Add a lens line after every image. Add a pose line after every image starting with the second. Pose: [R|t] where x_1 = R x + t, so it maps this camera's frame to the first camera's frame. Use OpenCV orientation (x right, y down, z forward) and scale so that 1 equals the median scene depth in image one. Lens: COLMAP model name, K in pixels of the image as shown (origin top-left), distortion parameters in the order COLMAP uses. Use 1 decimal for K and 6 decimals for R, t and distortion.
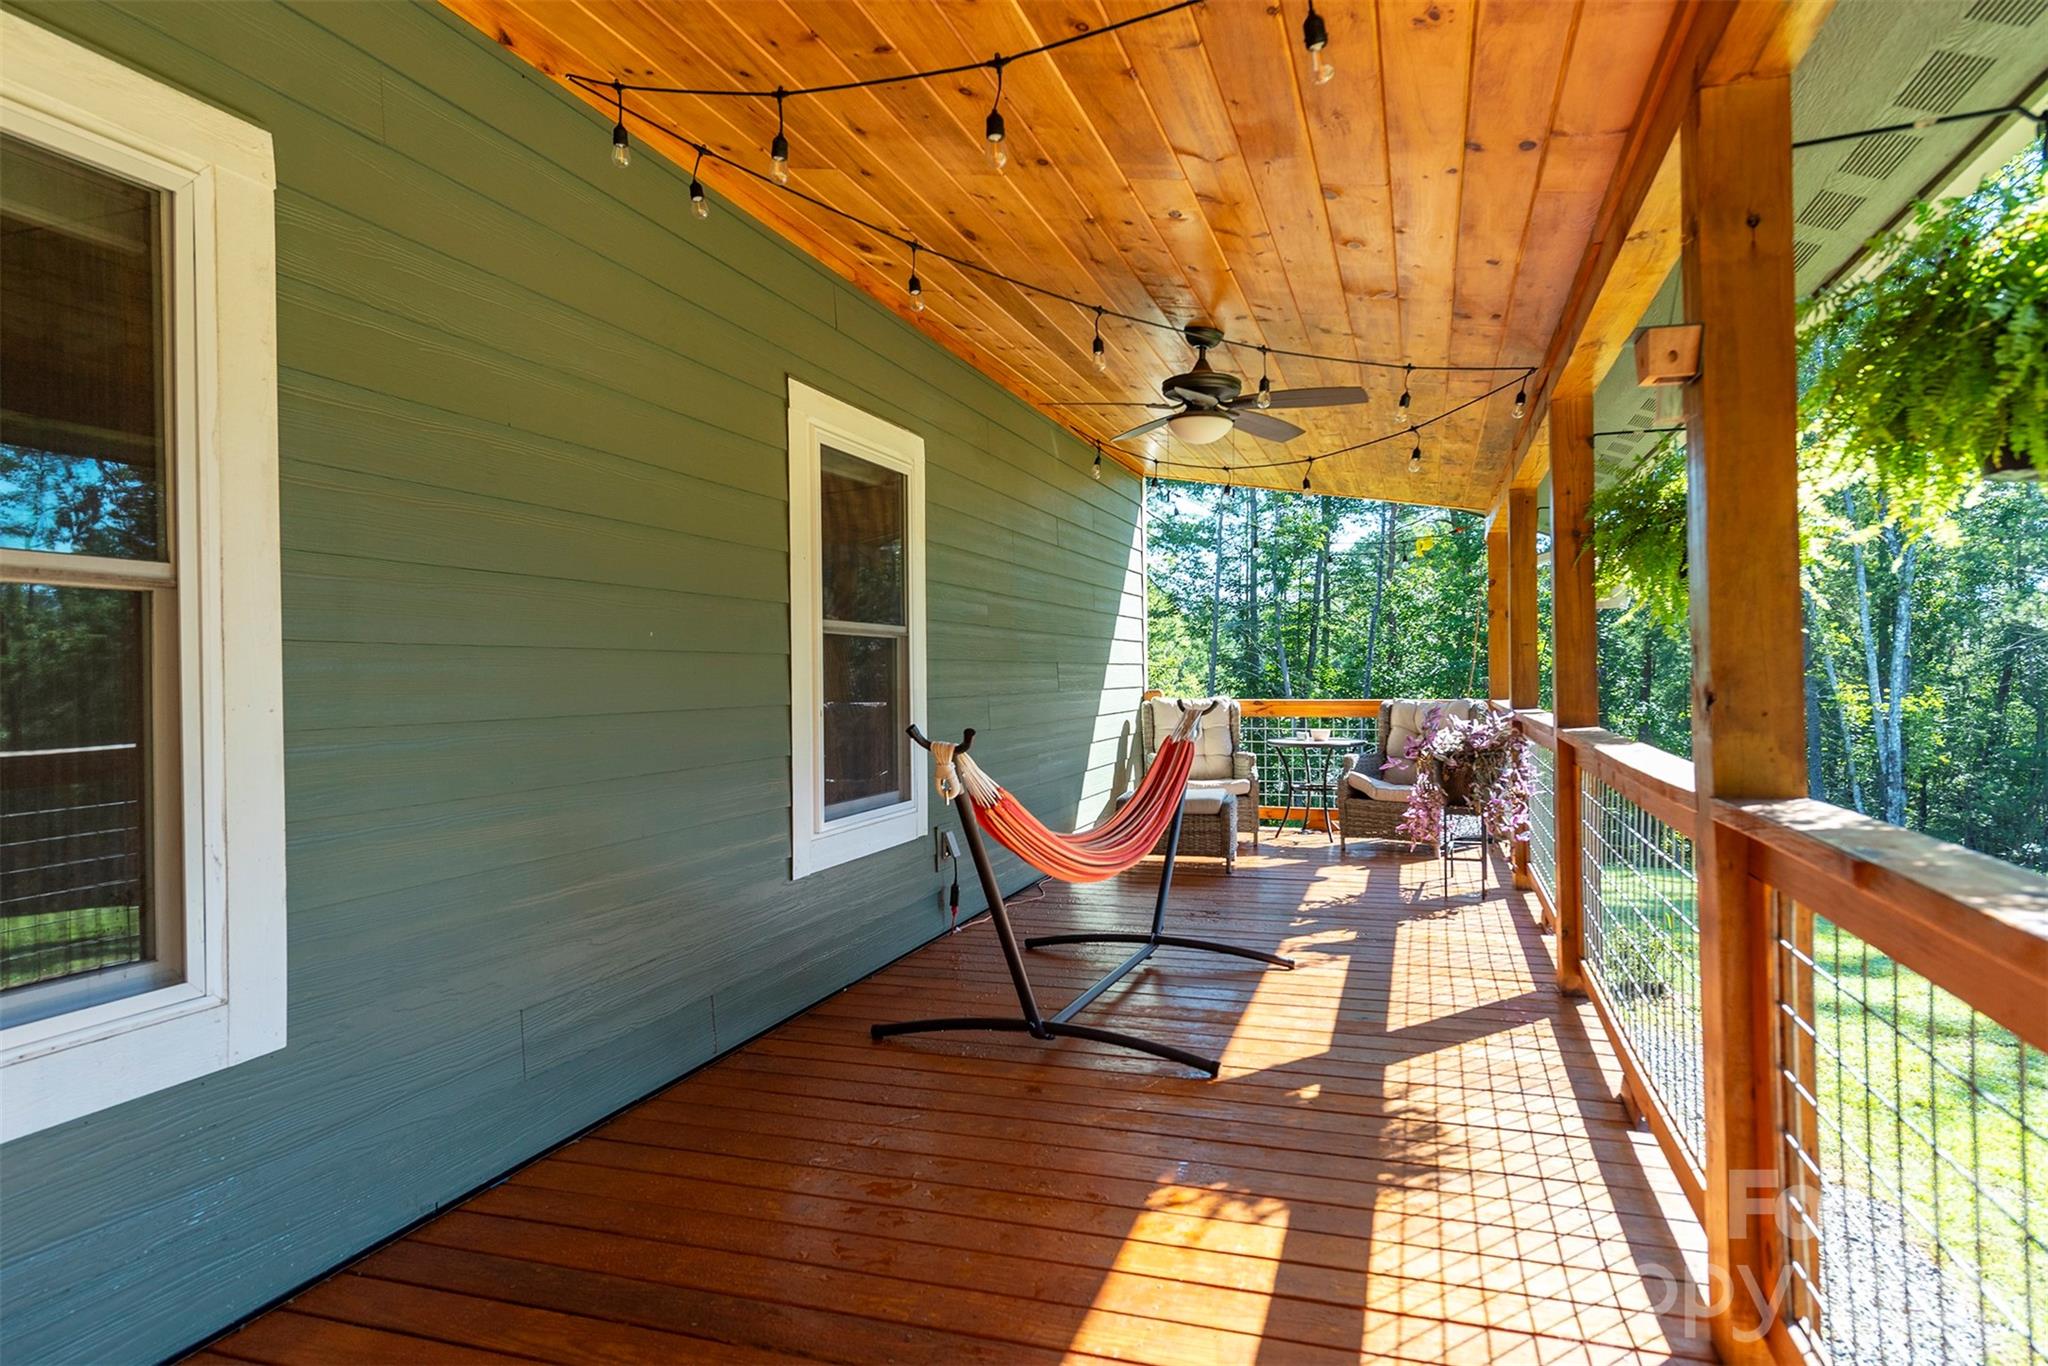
lens RADIAL K [[1226.6, 0, 1028.6], [0, 1226.6, 669.6], [0, 0, 1]] dist [0.008742, 0.001215]
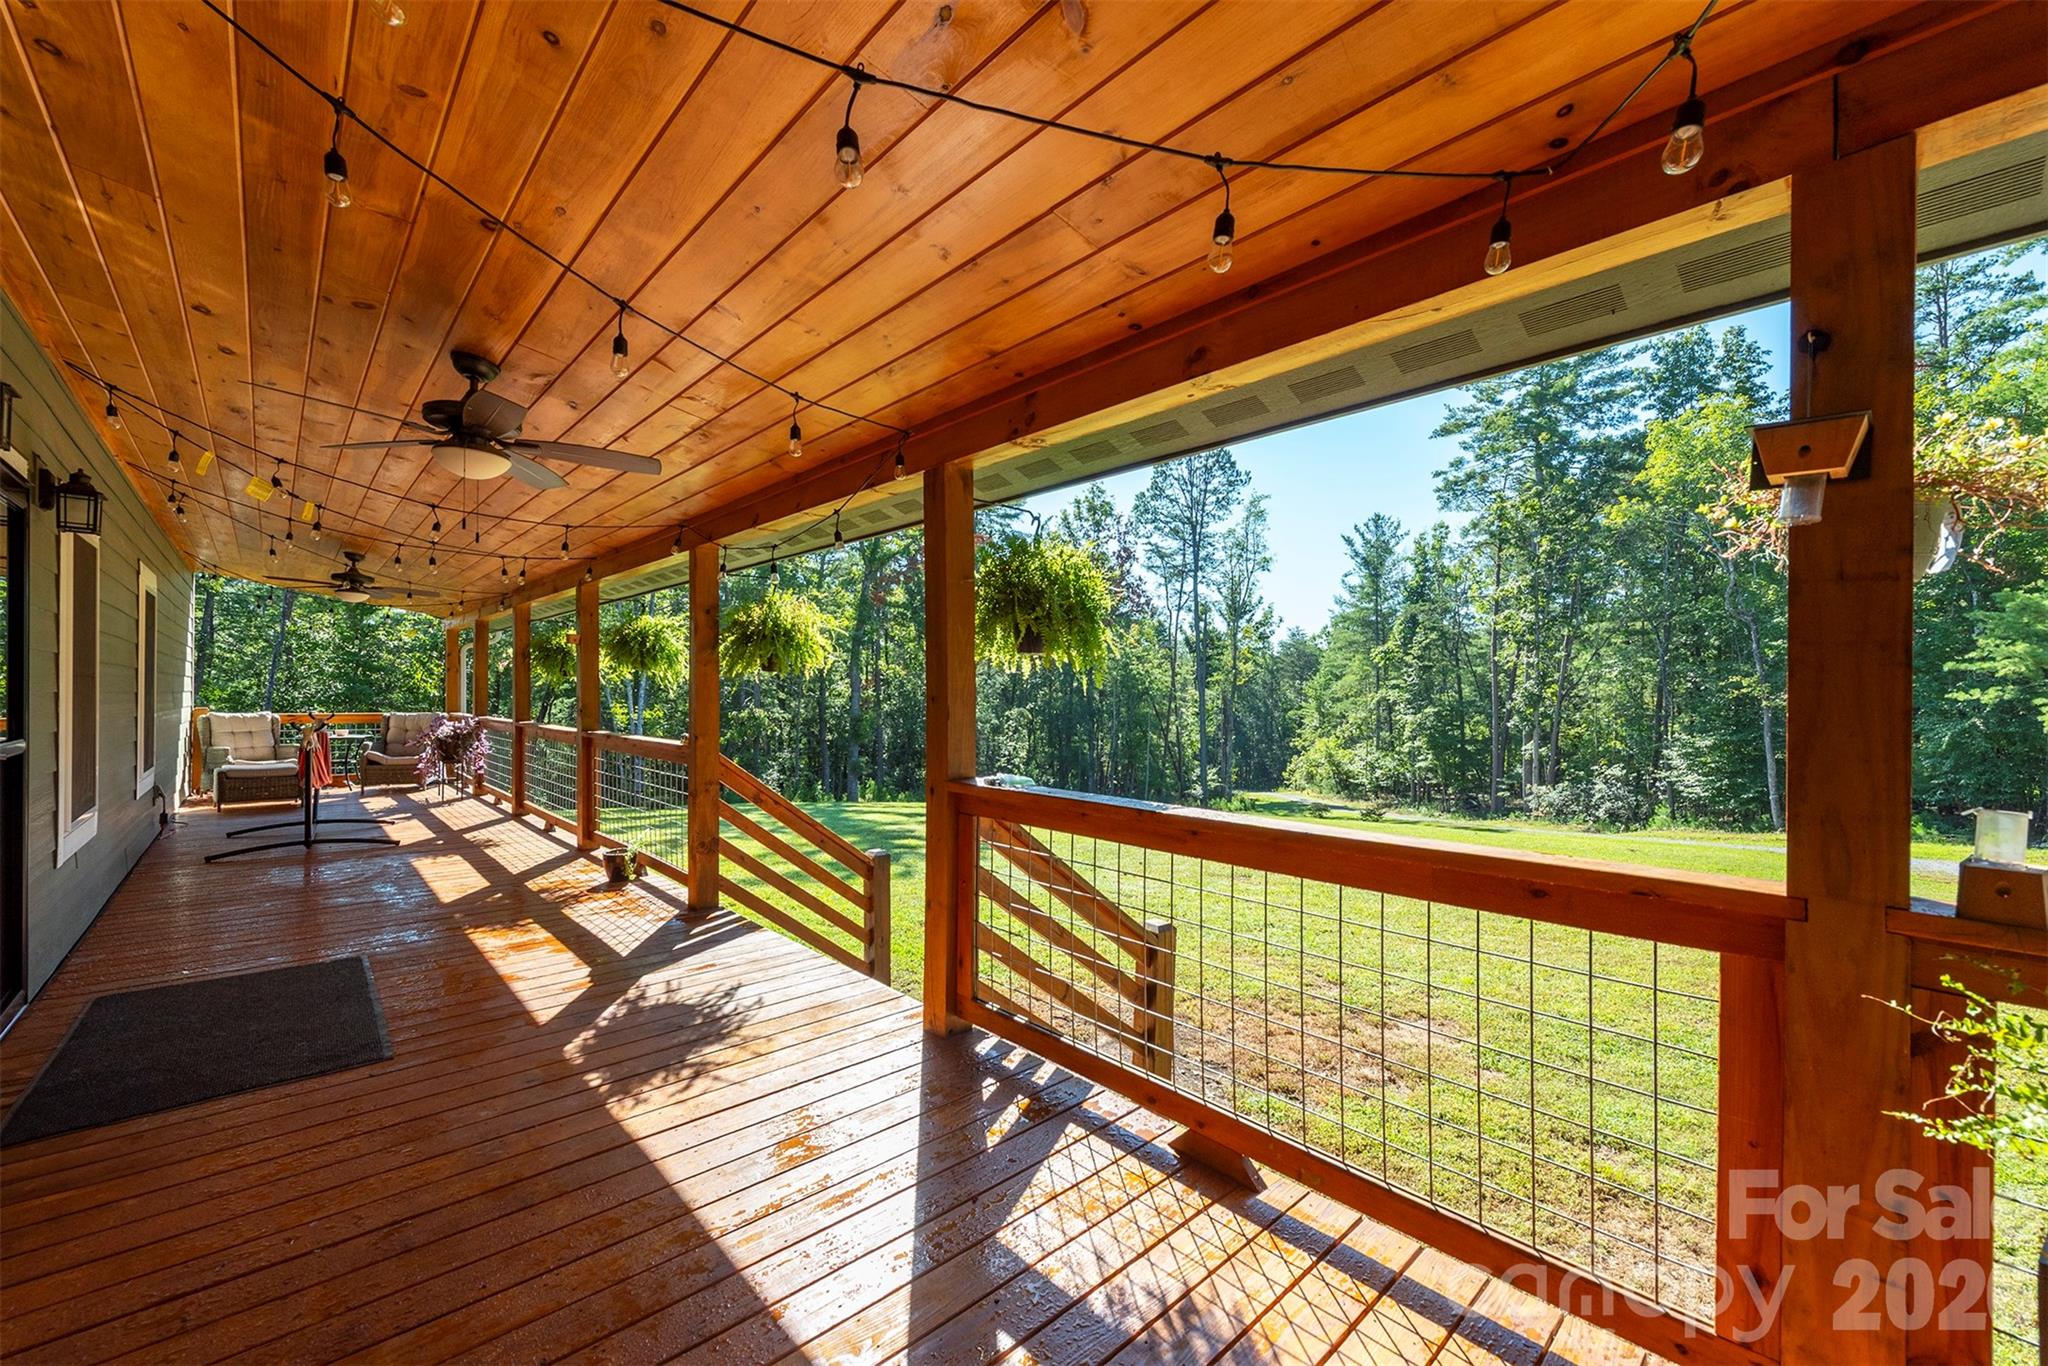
lens RADIAL K [[813.1, 0, 1032.8], [0, 813.1, 684.6], [0, 0, 1]] dist [0.002207, 0.000187]
pose [[0.491662, 0.024640, 0.870437, -0.329830], [-0.016164, 0.999686, -0.019169, -0.012396], [-0.870636, -0.004646, 0.491906, -0.514684]]
